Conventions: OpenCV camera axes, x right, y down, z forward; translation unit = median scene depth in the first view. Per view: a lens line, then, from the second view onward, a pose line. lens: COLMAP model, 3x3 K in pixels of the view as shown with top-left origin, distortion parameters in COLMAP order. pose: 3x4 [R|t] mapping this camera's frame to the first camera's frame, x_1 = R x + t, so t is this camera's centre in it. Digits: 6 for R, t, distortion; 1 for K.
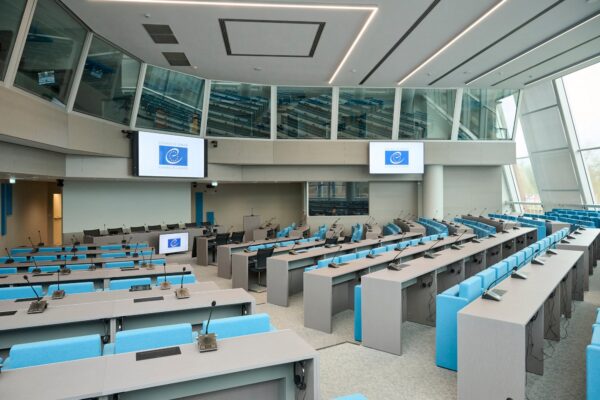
lens RADIAL K [[415.0, 0, 300.0], [0, 415.0, 200.0], [0, 0, 1]] dist [0.007383, 0.002768]
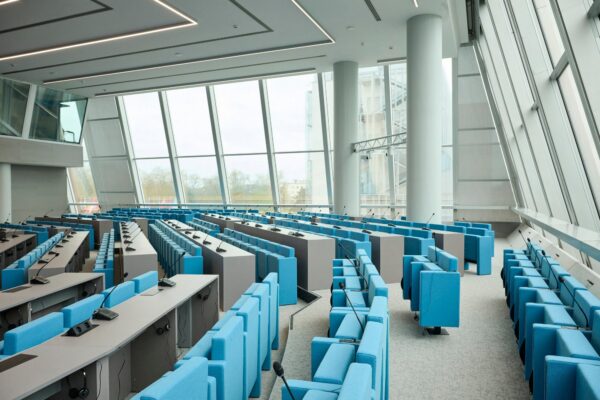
lens RADIAL K [[442.5, 0, 300.0], [0, 442.5, 200.0], [0, 0, 1]] dist [-0.000032, 0.000044]
pose [[0.462730, -0.008467, 0.886459, -0.228053], [0.019657, 0.999807, -0.000711, 0.009529], [-0.886281, 0.017754, 0.462807, -0.015081]]
